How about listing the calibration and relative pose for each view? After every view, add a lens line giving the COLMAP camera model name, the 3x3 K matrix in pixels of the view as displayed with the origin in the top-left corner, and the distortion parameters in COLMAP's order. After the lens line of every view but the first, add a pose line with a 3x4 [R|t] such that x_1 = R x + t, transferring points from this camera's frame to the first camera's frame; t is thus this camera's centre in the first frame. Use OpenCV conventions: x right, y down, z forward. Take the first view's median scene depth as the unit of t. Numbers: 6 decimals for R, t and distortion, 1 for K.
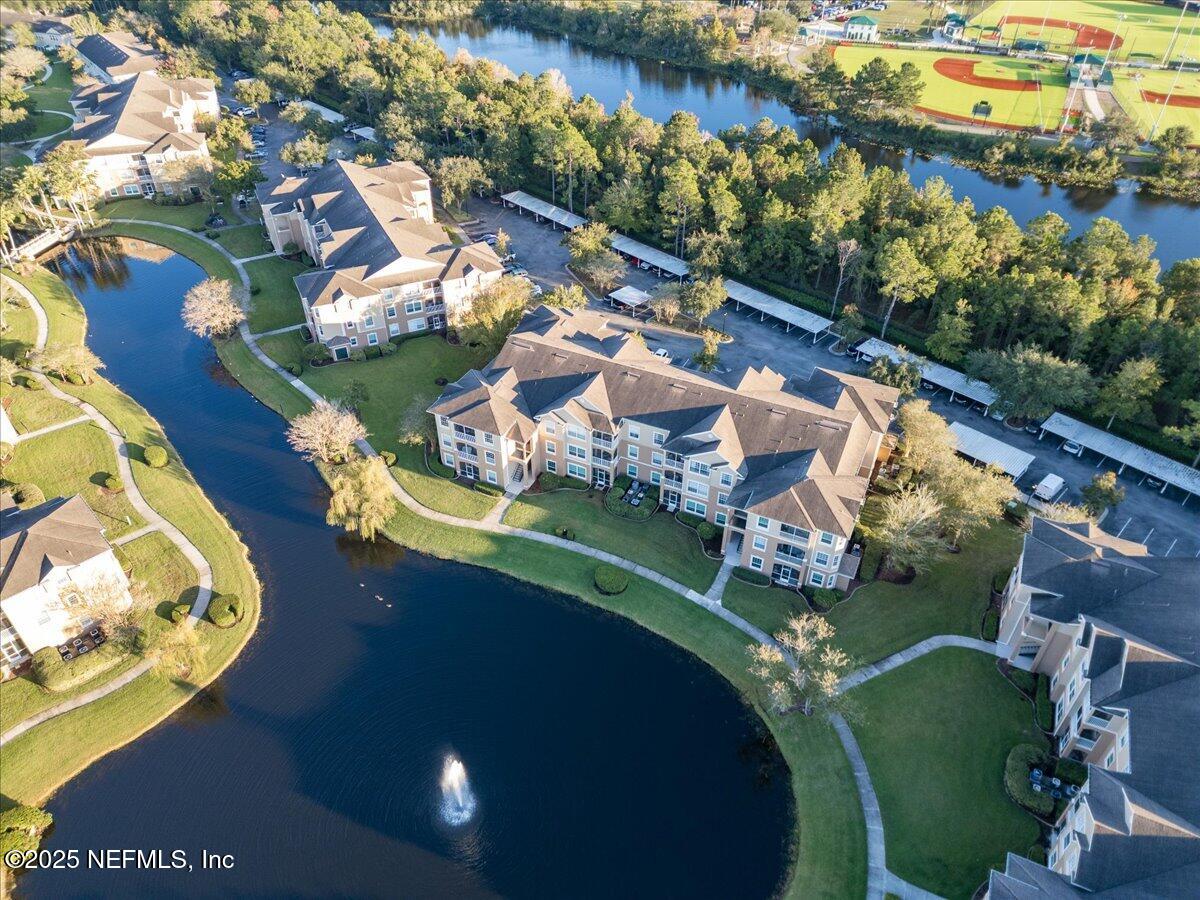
lens RADIAL K [[836.4, 0, 600.0], [0, 836.4, 450.0], [0, 0, 1]] dist [0.079001, -0.079707]
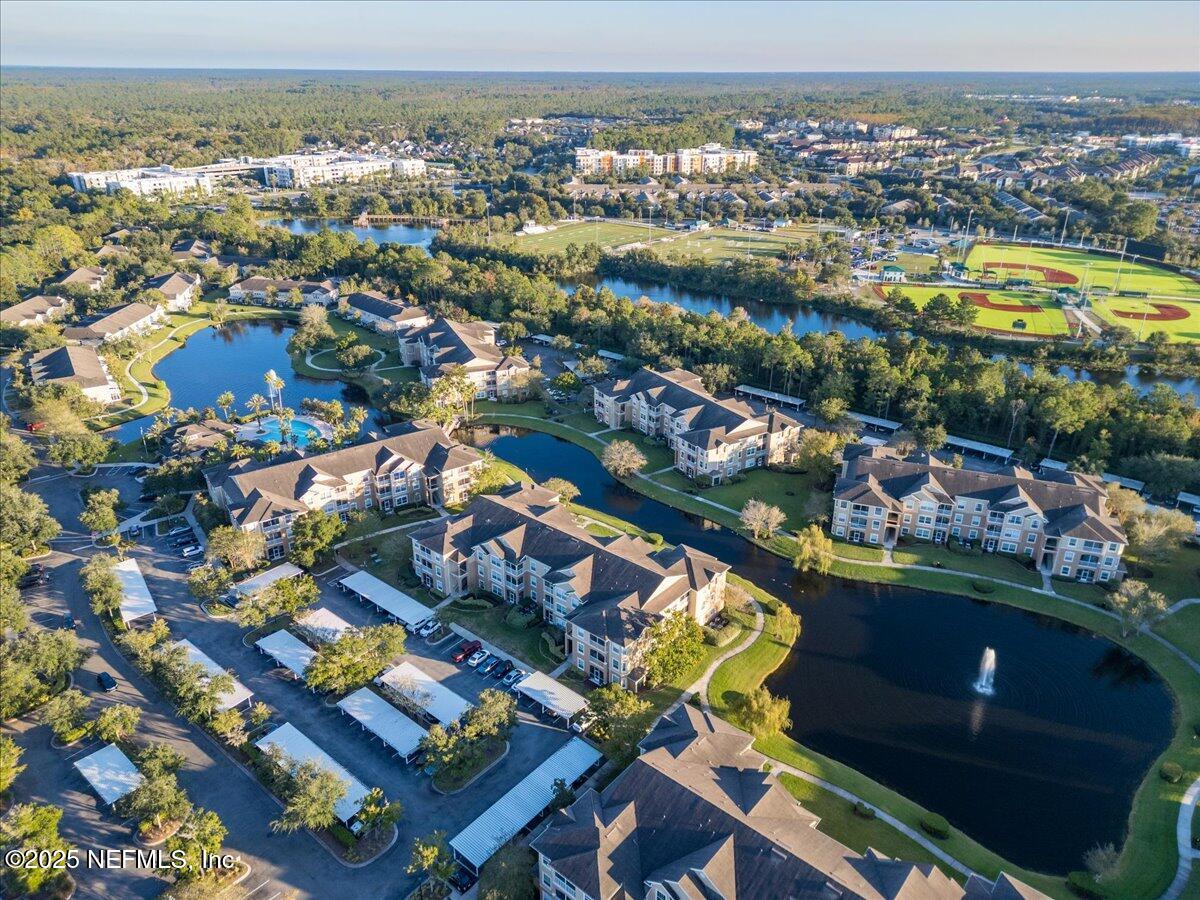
lens RADIAL K [[836.4, 0, 600.0], [0, 836.4, 450.0], [0, 0, 1]] dist [0.079001, -0.079707]
pose [[0.995492, -0.041007, 0.085519, -0.573879], [0.061010, 0.967251, -0.246381, 0.171929], [-0.072615, 0.250488, 0.965393, -0.419700]]
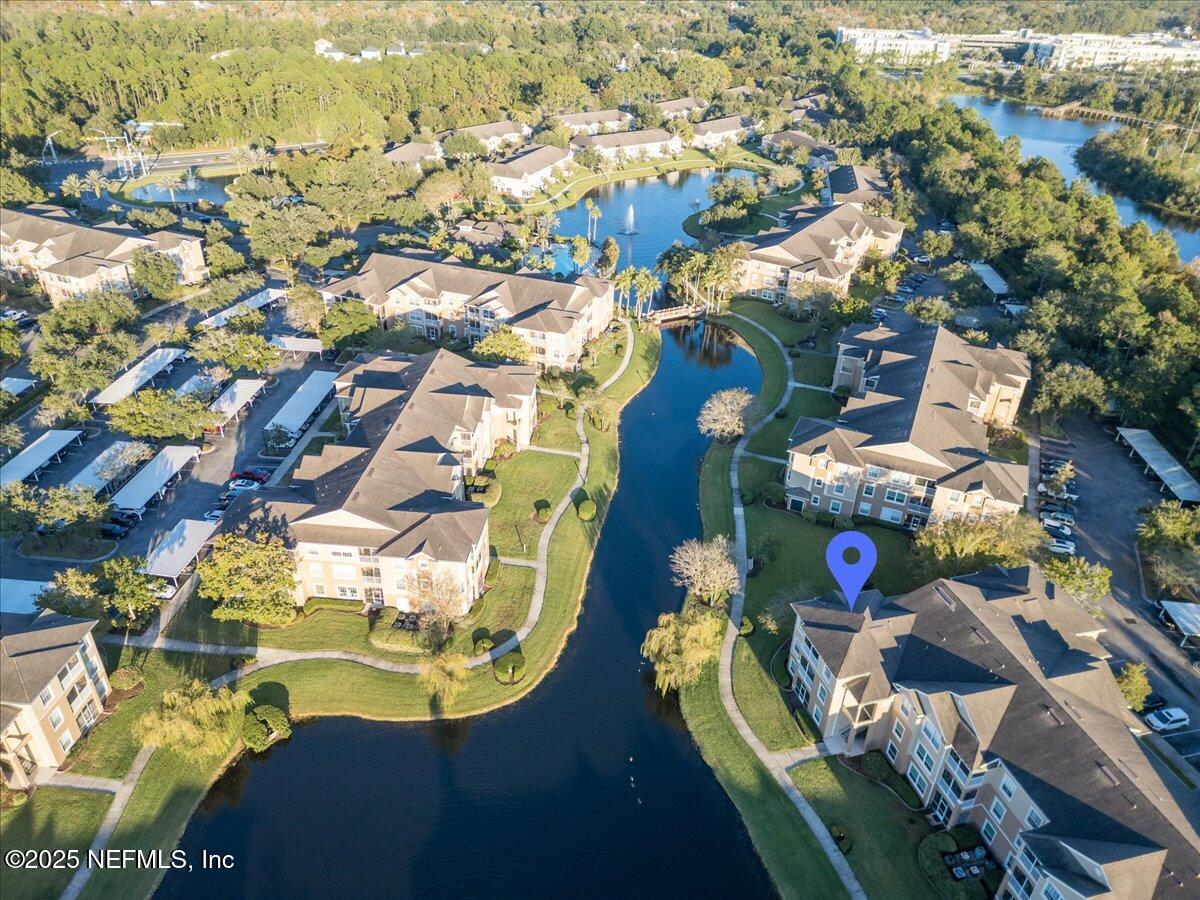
lens RADIAL K [[836.4, 0, 600.0], [0, 836.4, 450.0], [0, 0, 1]] dist [0.079001, -0.079707]
pose [[0.644396, 0.407422, -0.647118, 0.119137], [-0.497941, 0.865810, 0.049263, -0.092629], [0.580352, 0.290482, 0.760797, 0.123418]]
